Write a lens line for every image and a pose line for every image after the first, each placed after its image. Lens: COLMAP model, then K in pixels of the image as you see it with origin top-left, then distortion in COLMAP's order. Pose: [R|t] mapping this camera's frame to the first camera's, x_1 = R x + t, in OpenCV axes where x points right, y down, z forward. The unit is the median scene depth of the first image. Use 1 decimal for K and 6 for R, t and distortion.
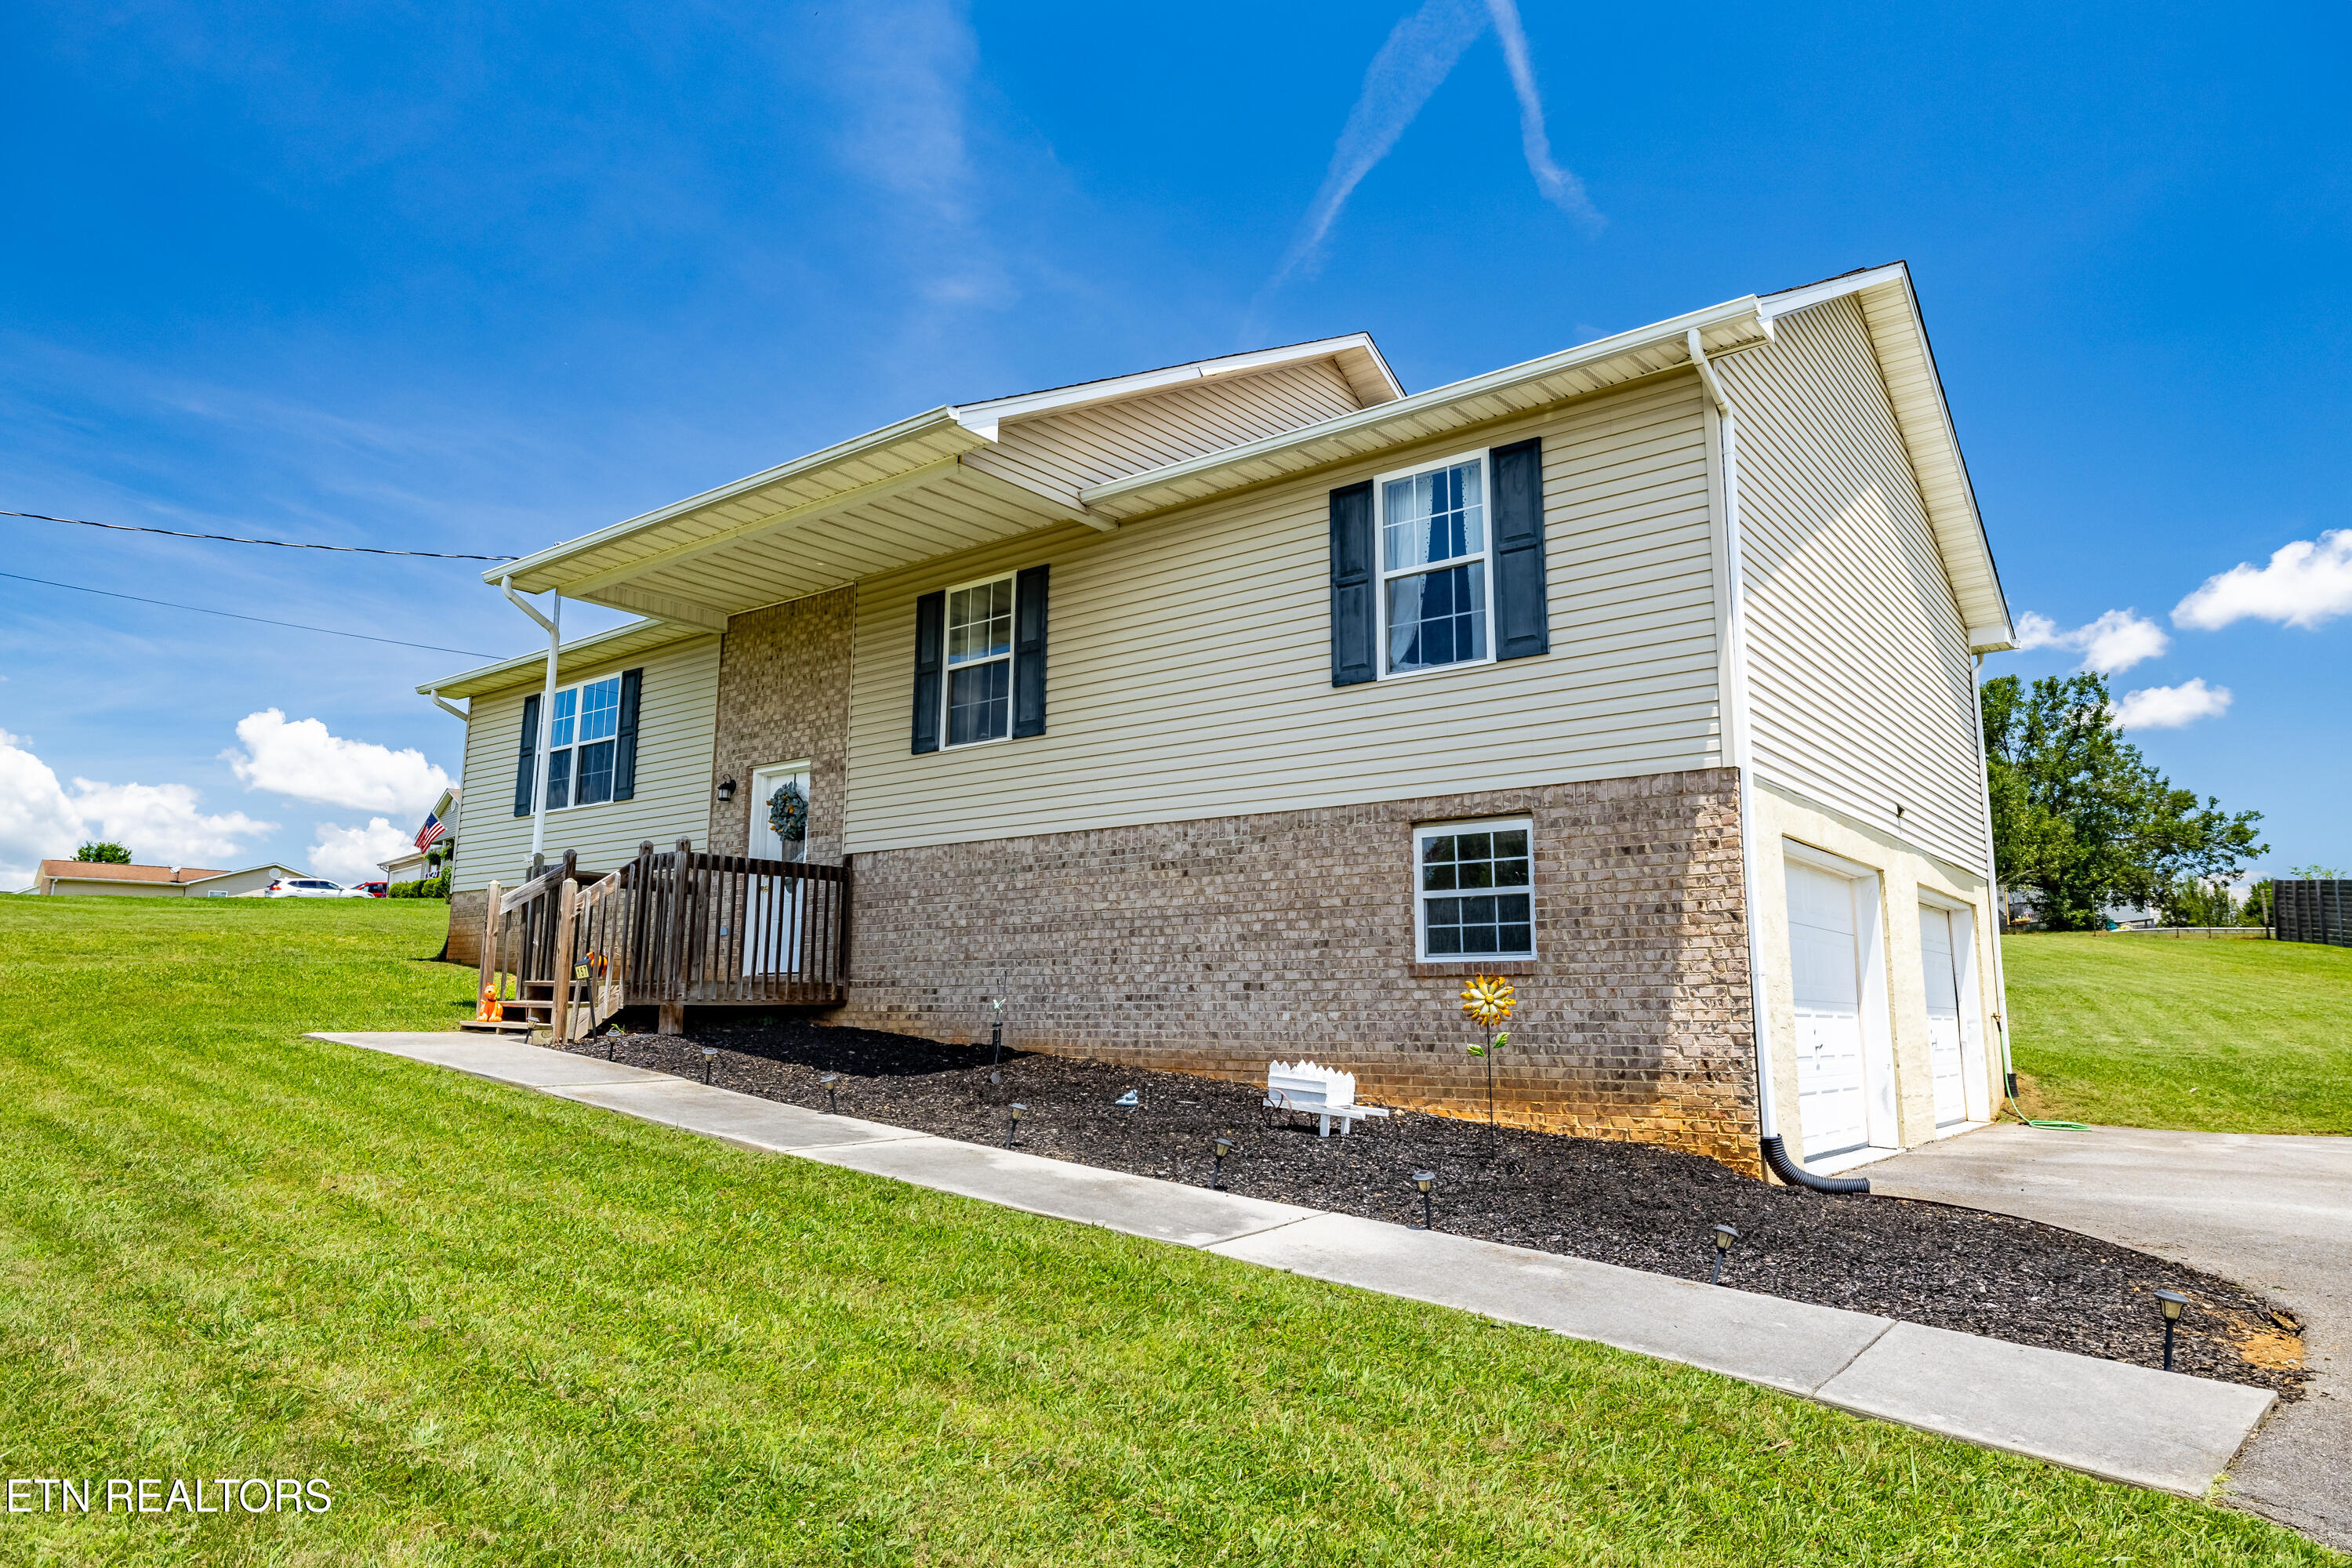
lens RADIAL K [[1401.2, 0, 1162.3], [0, 1401.2, 798.2], [0, 0, 1]] dist [0.005782, 0.001937]
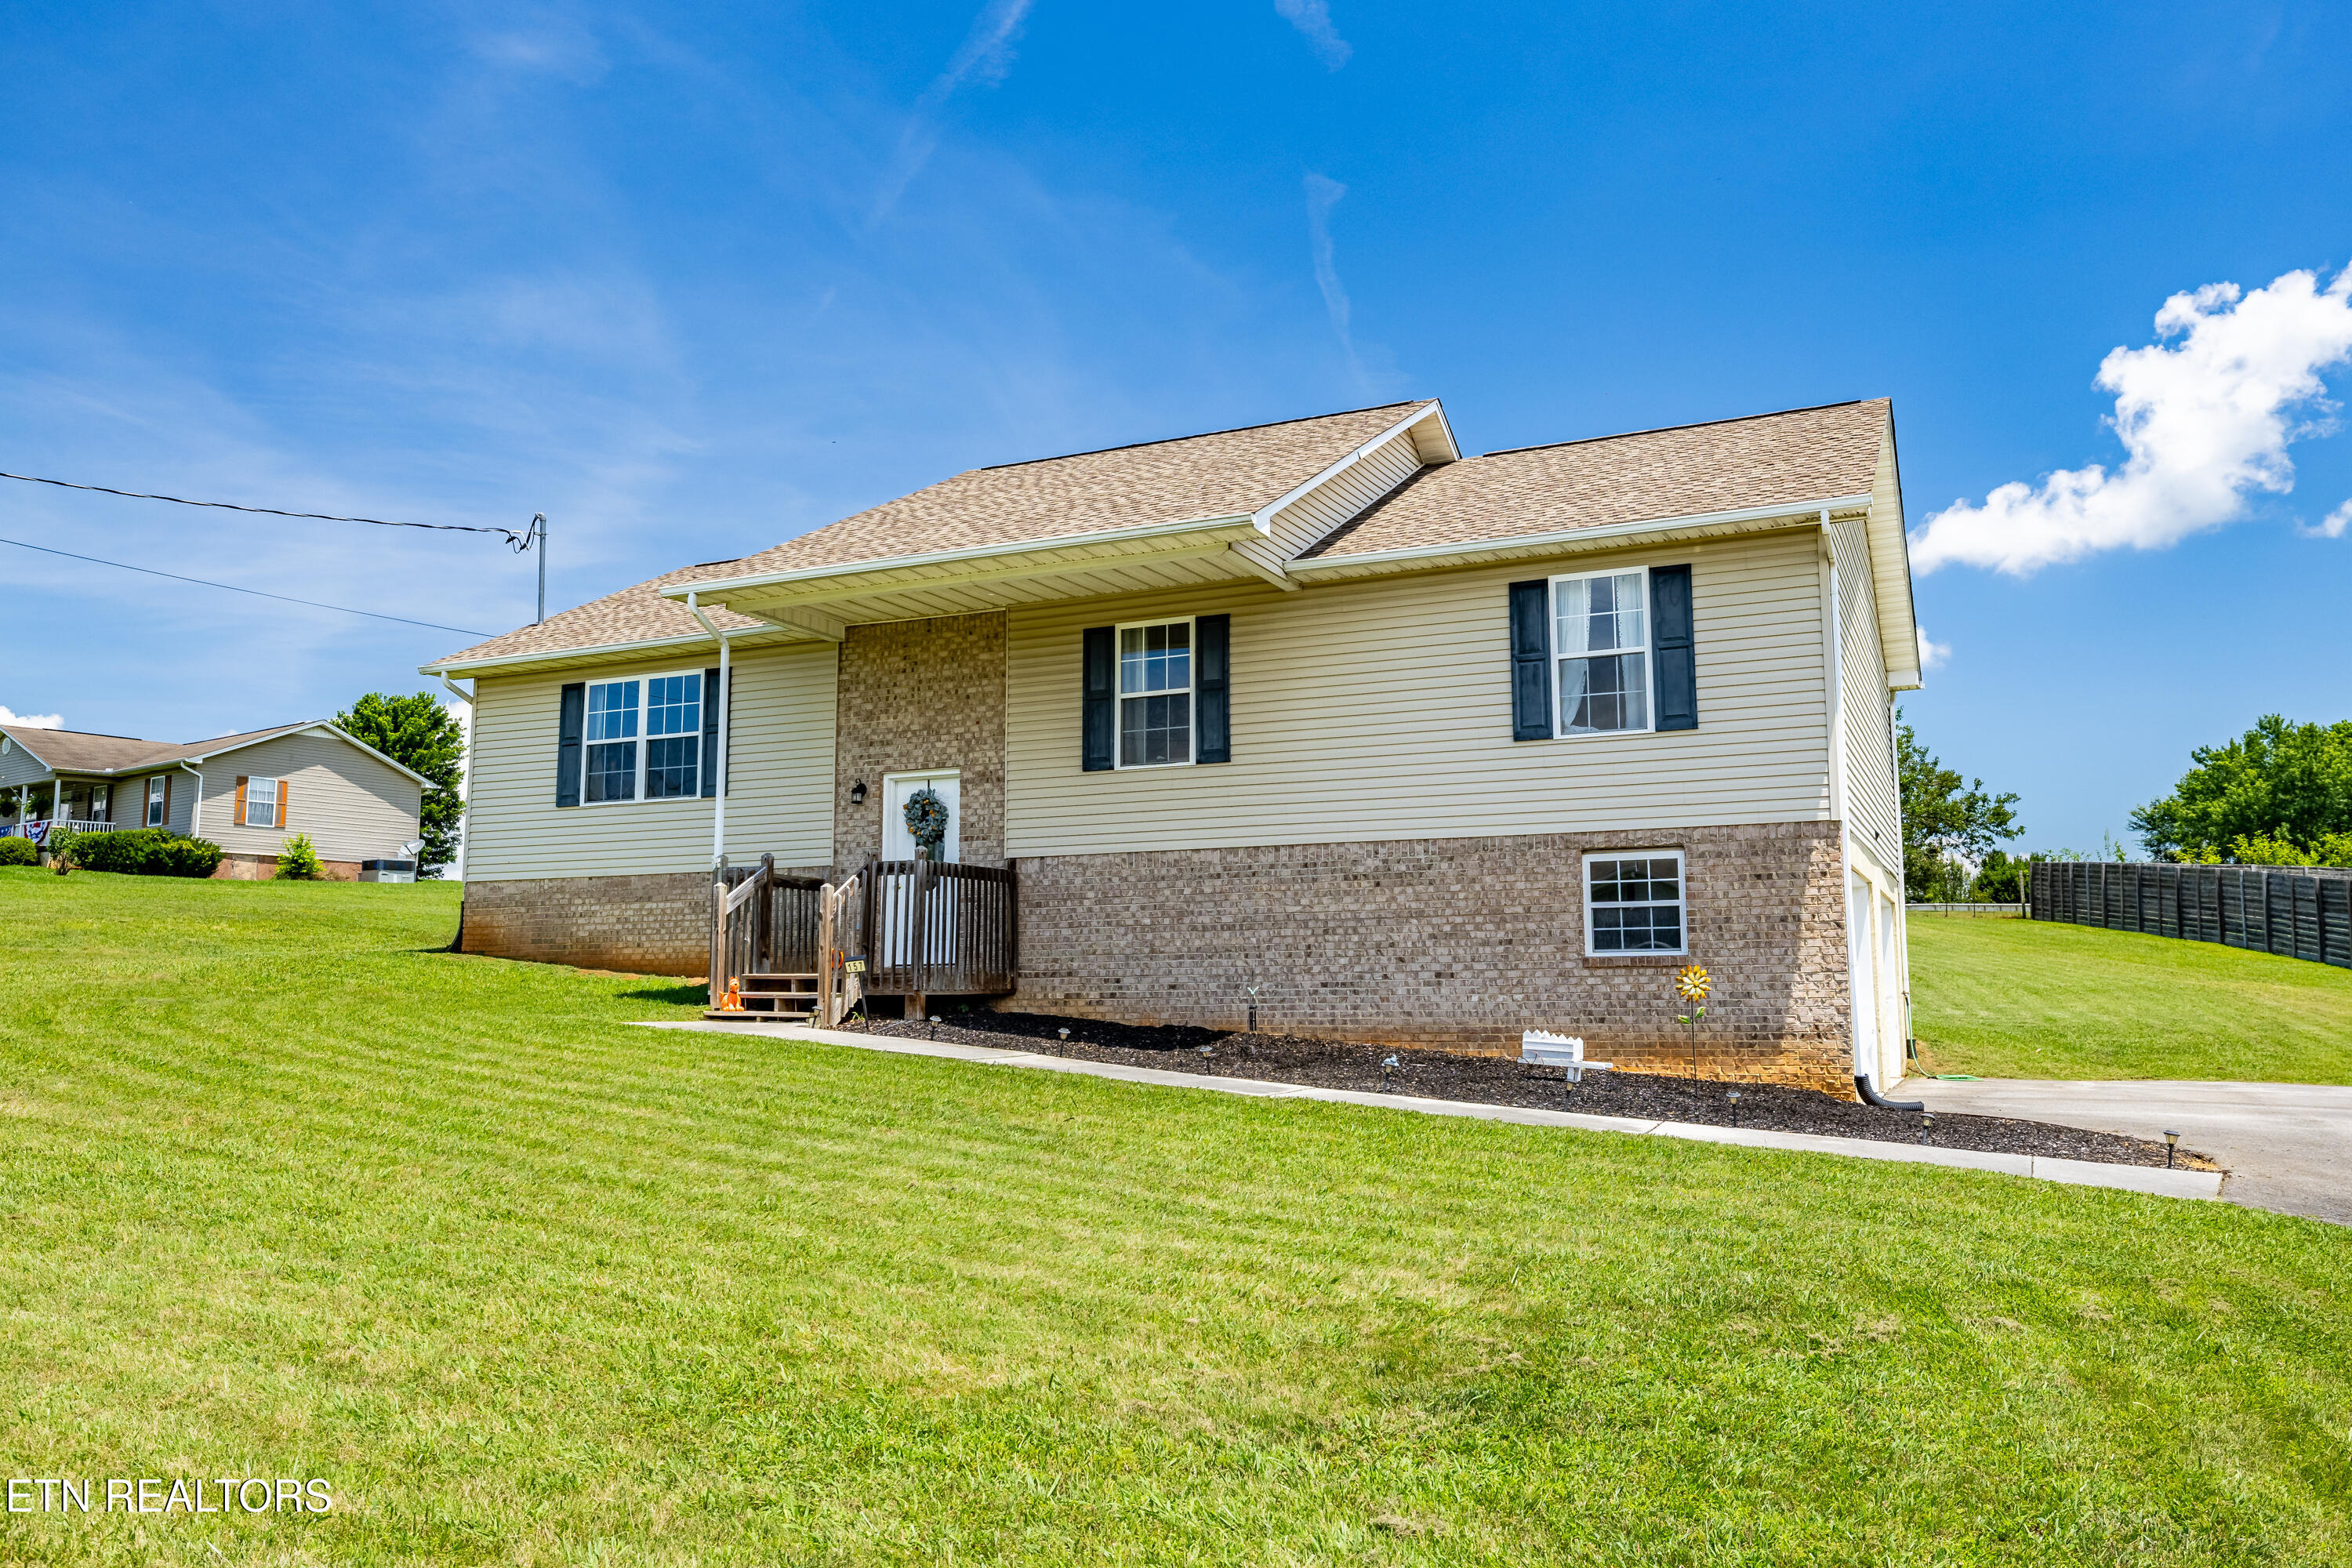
lens RADIAL K [[1756.1, 0, 1132.5], [0, 1756.1, 816.4], [0, 0, 1]] dist [0.008753, -0.014665]
pose [[0.978731, 0.010335, 0.204889, -0.484867], [-0.020270, 0.998715, 0.046450, -0.069502], [-0.204146, -0.049615, 0.977682, -0.440637]]
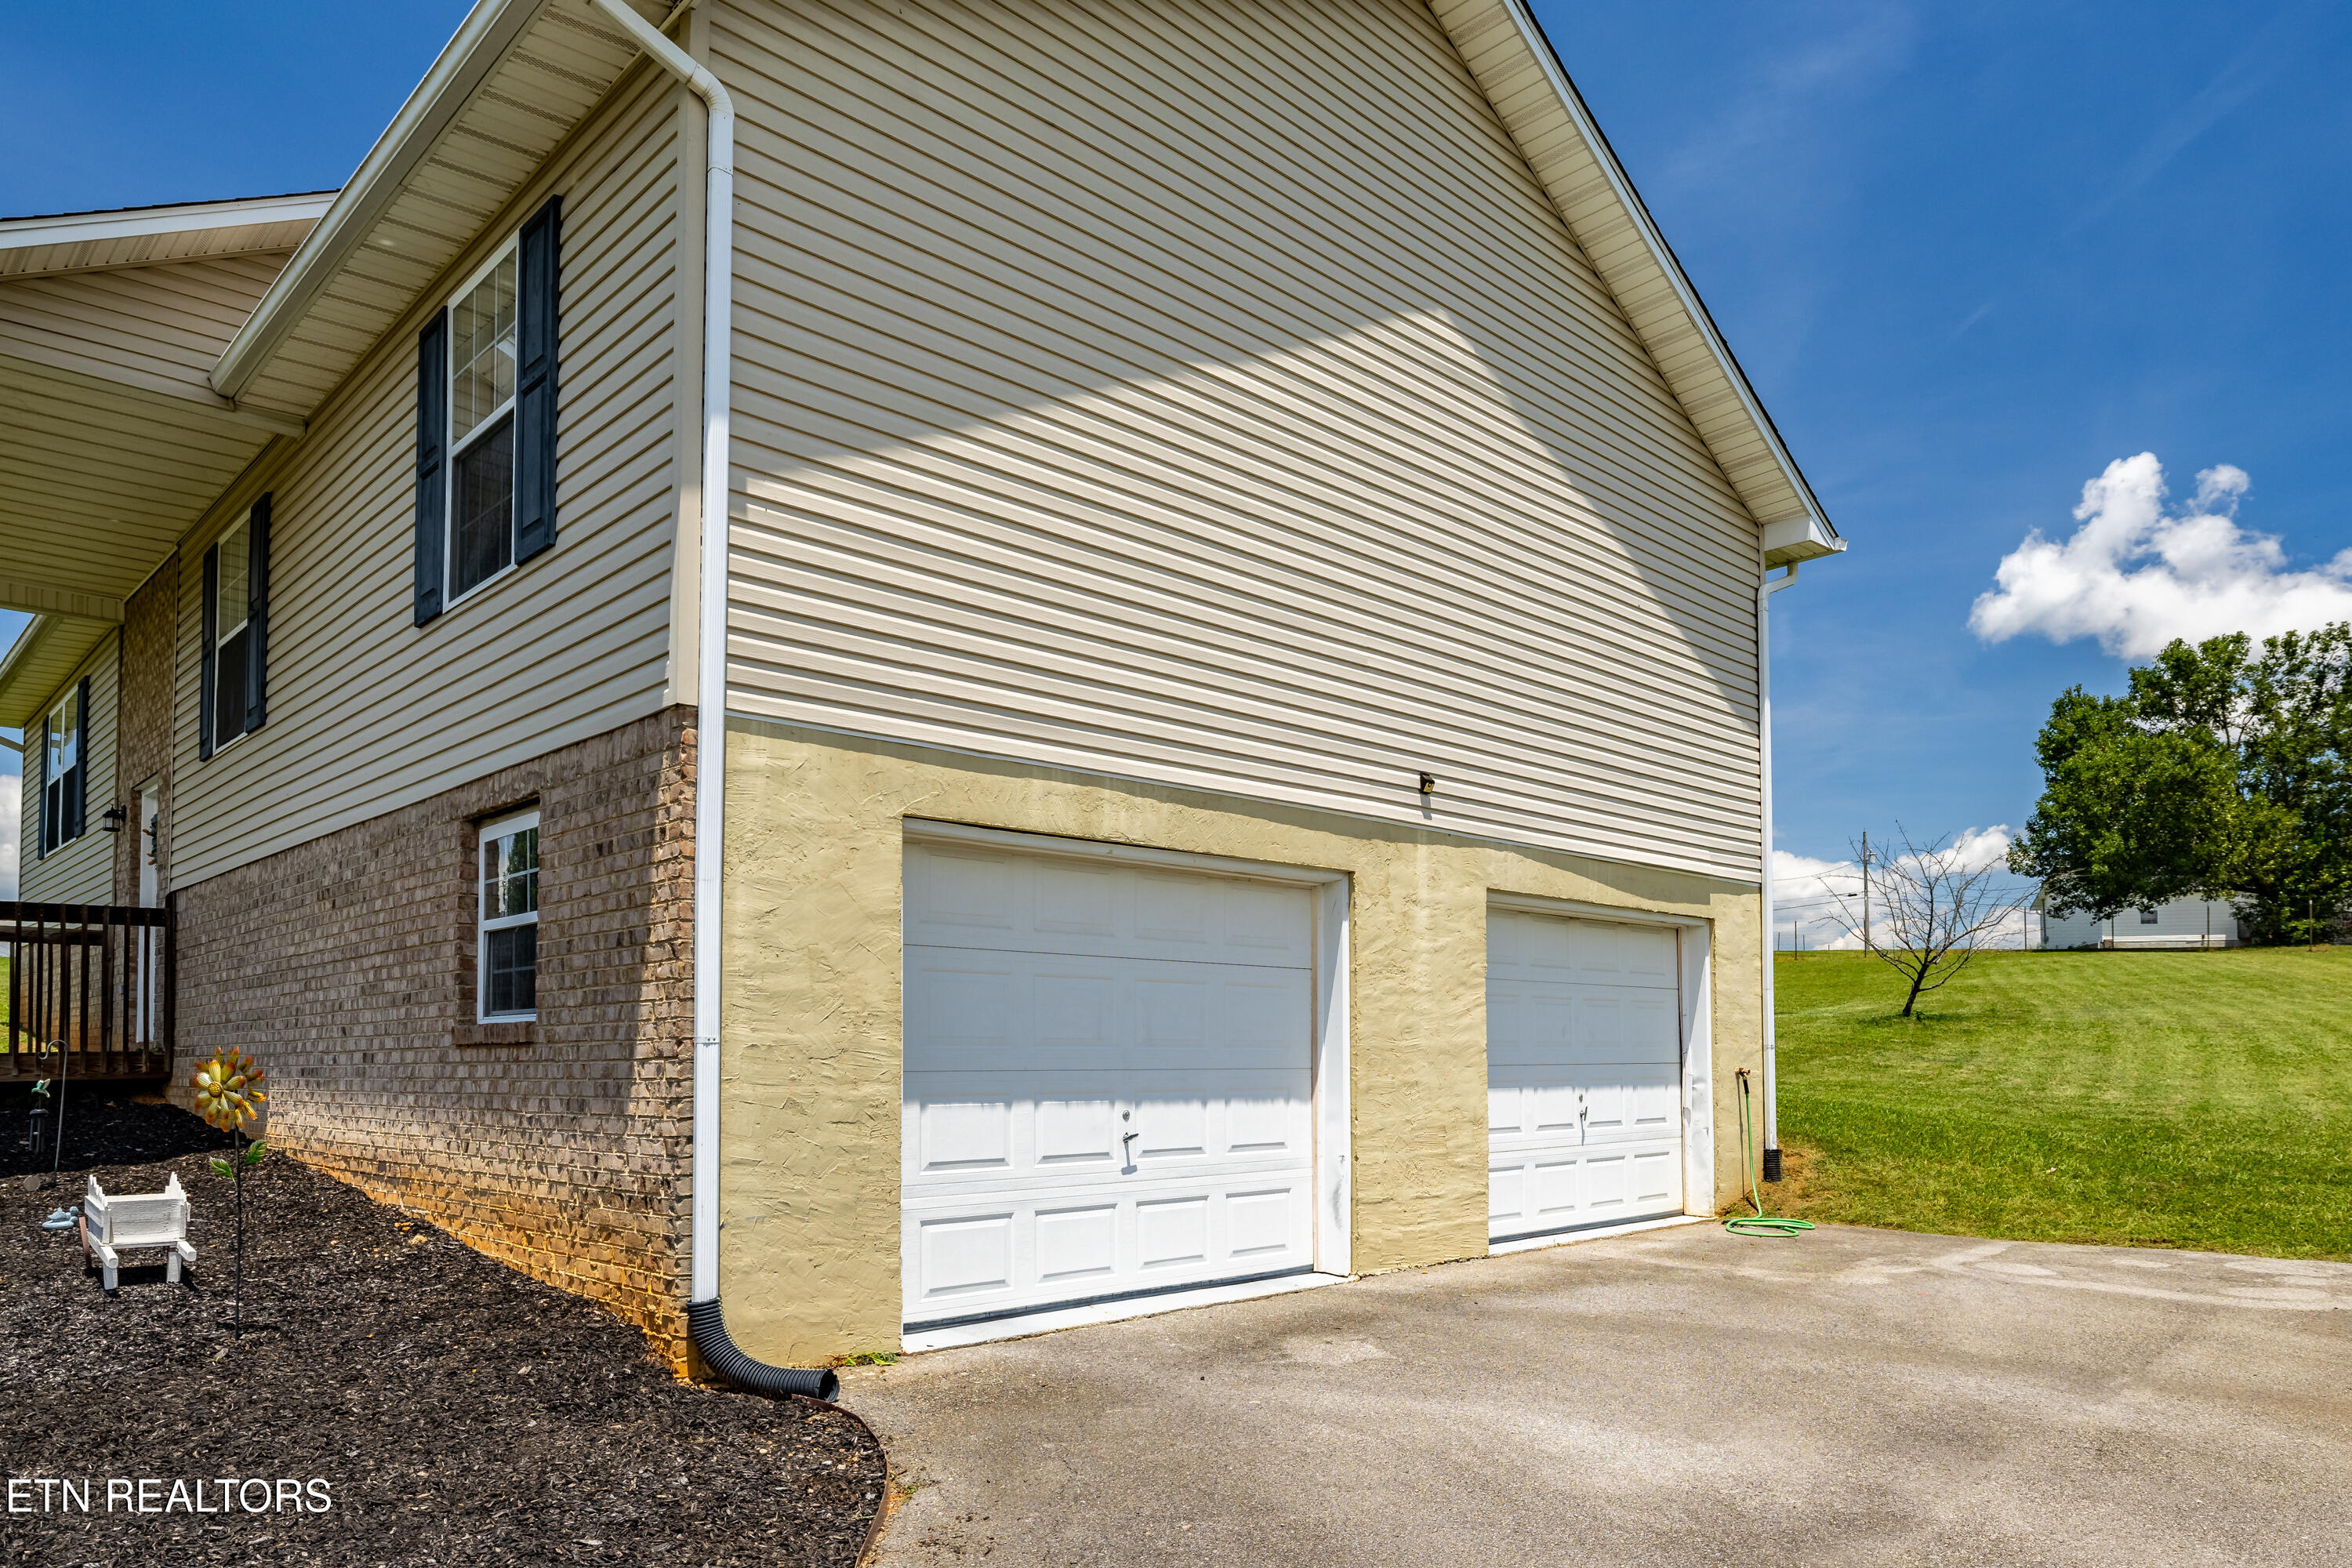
lens RADIAL K [[1477.4, 0, 1103.5], [0, 1477.4, 1011.3], [0, 0, 1]] dist [-0.004377, 0.001191]
pose [[0.988899, -0.016693, -0.147645, 0.498053], [0.034658, 0.992174, 0.119958, 0.028917], [0.144487, -0.123744, 0.981739, 0.279598]]
